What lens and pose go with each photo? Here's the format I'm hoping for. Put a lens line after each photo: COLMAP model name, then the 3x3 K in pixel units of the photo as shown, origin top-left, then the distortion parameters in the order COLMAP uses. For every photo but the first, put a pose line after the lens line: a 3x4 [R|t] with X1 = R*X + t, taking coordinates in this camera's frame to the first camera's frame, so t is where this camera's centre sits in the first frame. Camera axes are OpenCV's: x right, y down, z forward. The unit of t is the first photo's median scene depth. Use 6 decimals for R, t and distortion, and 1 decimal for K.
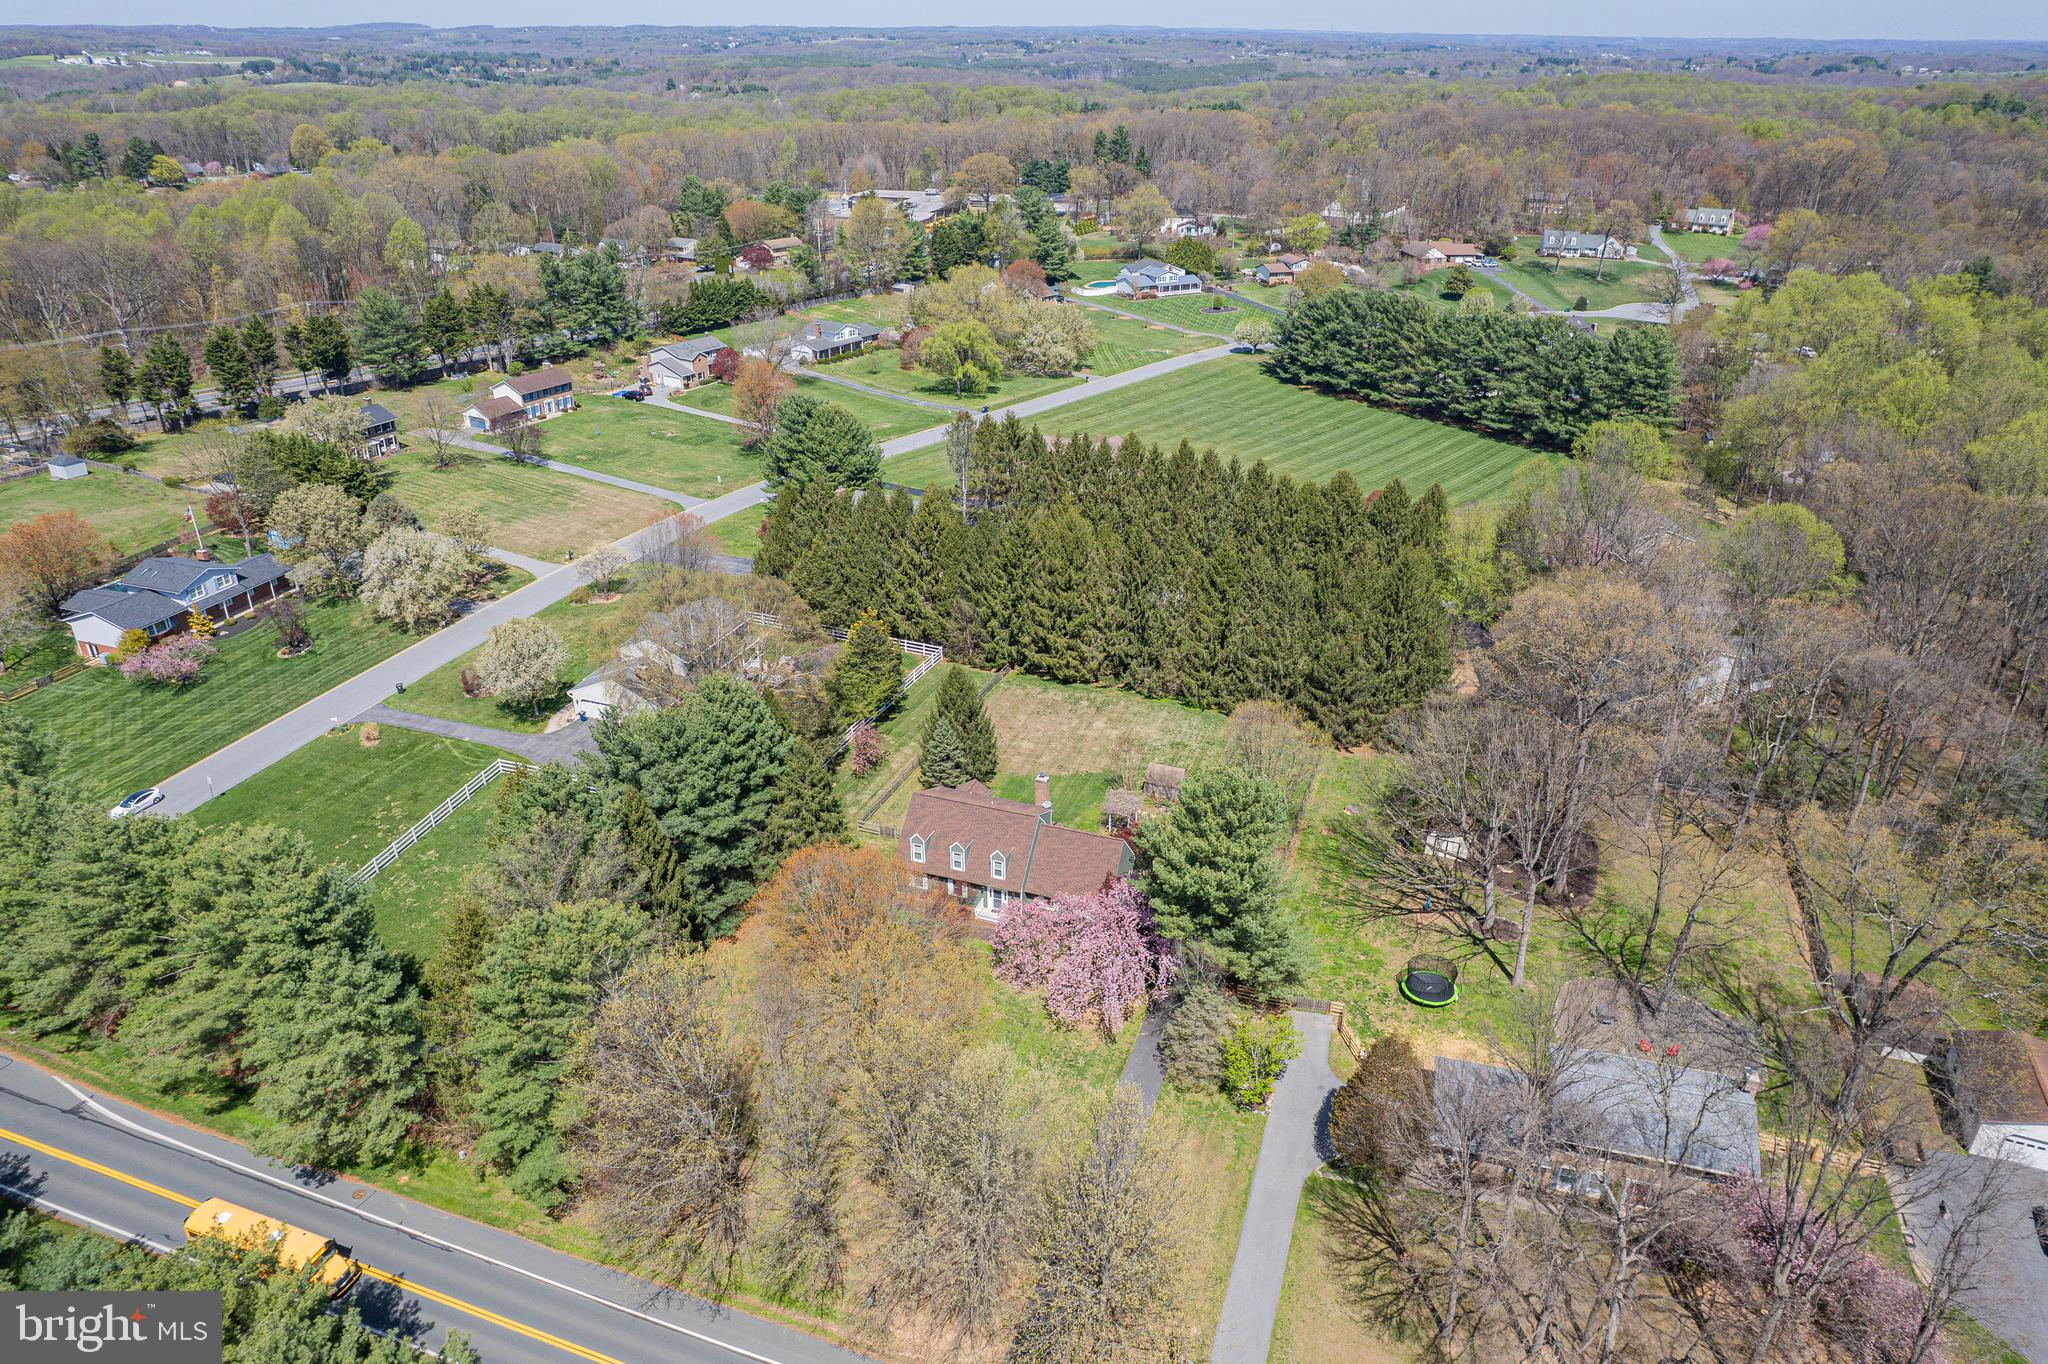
lens RADIAL K [[1321.1, 0, 1033.3], [0, 1321.1, 688.2], [0, 0, 1]] dist [-0.069664, 0.051638]
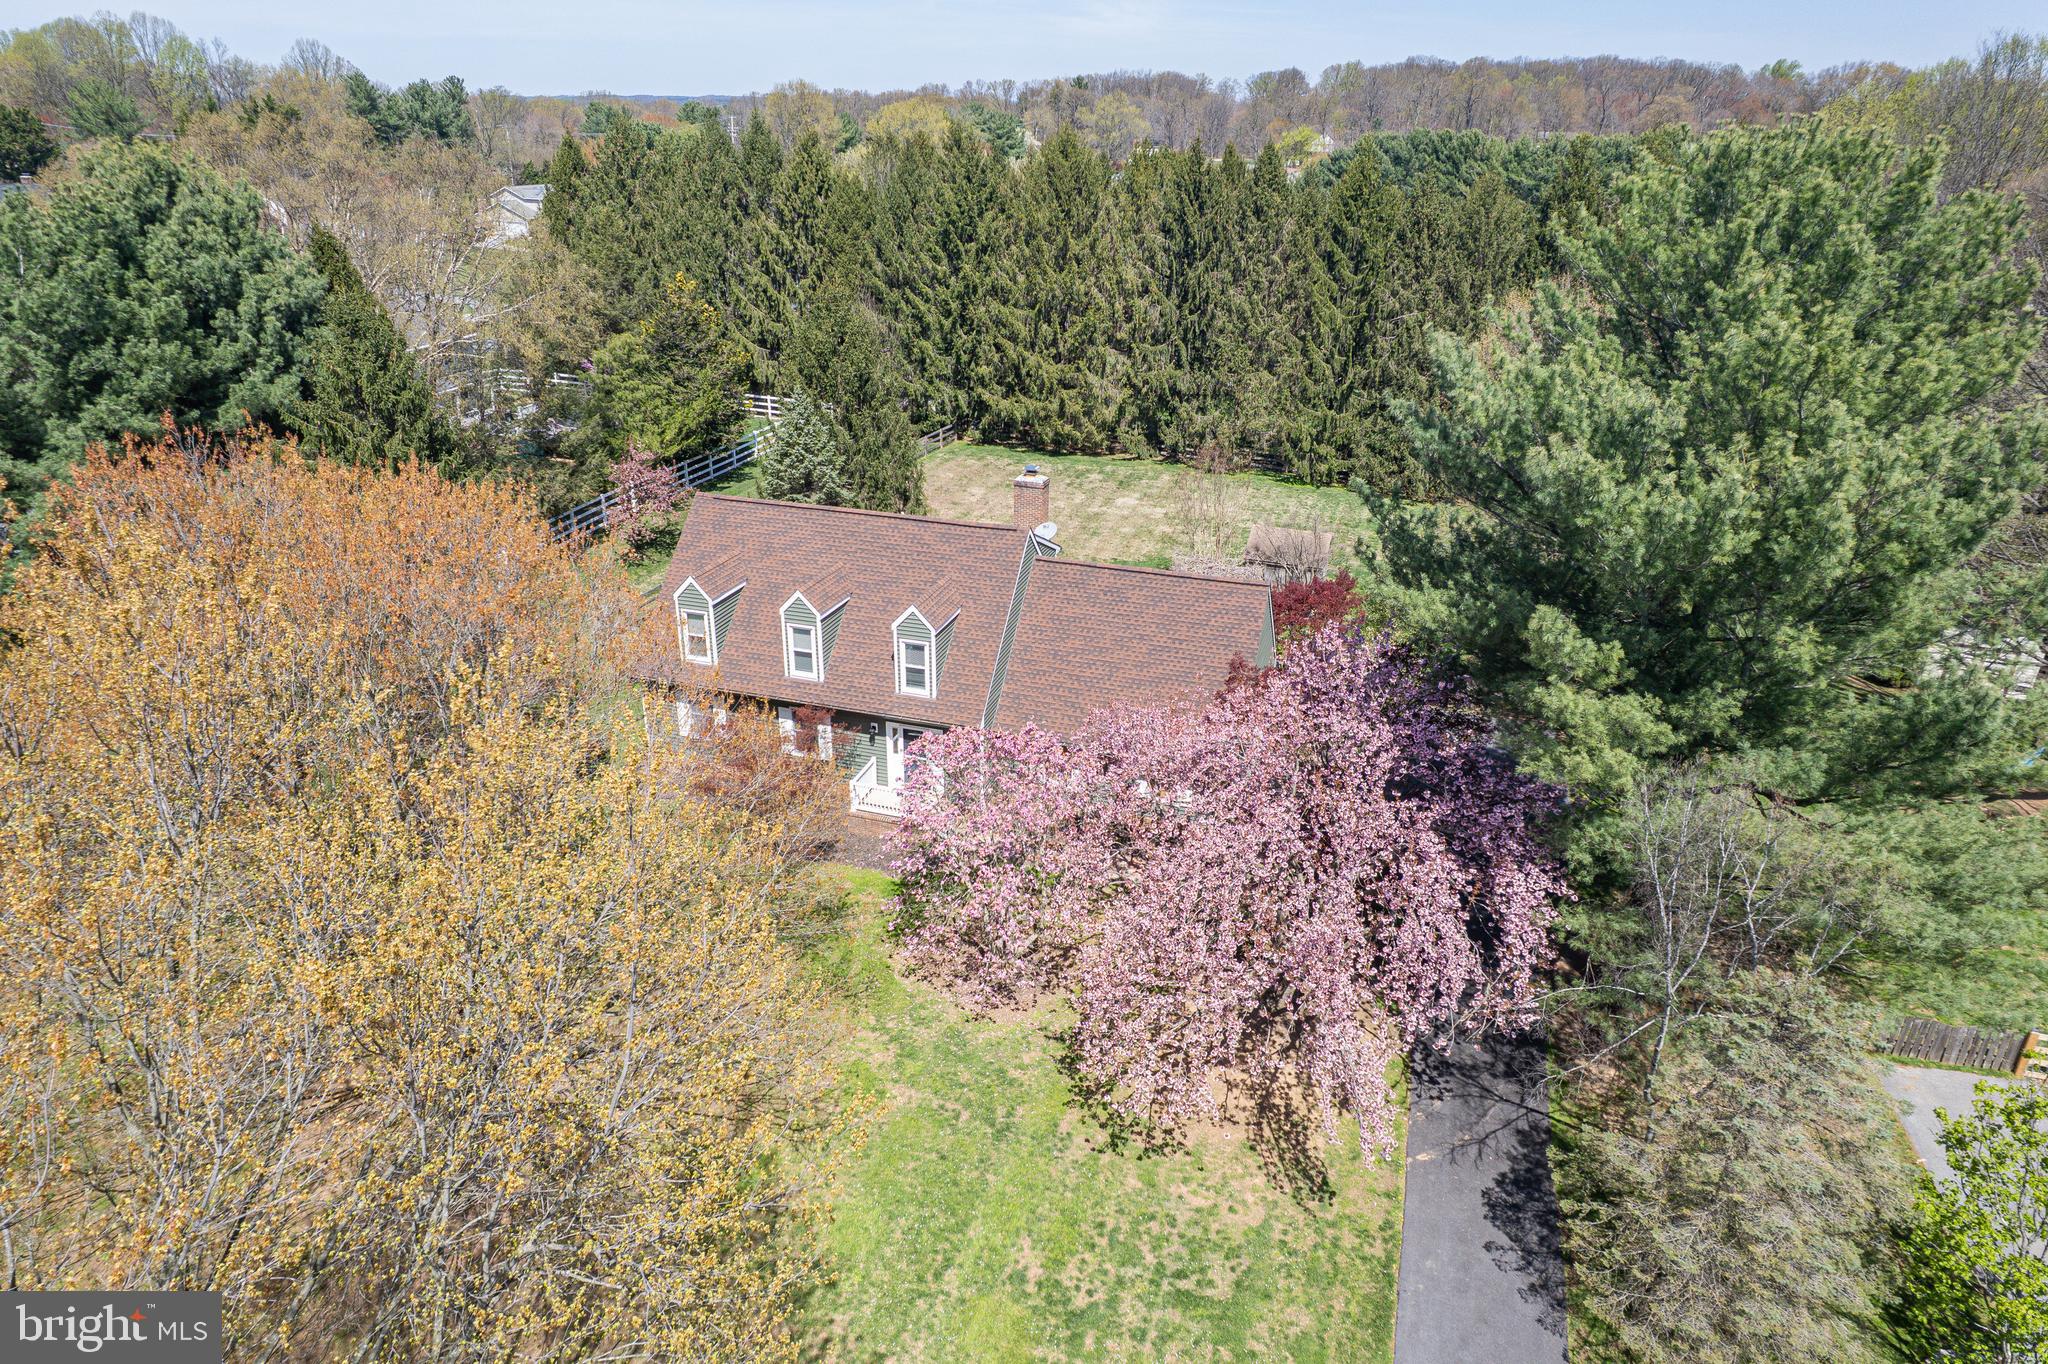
lens RADIAL K [[1321.1, 0, 1011.9], [0, 1321.1, 676.8], [0, 0, 1]] dist [-0.069664, 0.051638]
pose [[0.999766, -0.003852, 0.021302, -0.006103], [0.004675, 0.999241, -0.038685, 0.112217], [-0.021137, 0.038776, 0.999024, 0.473560]]
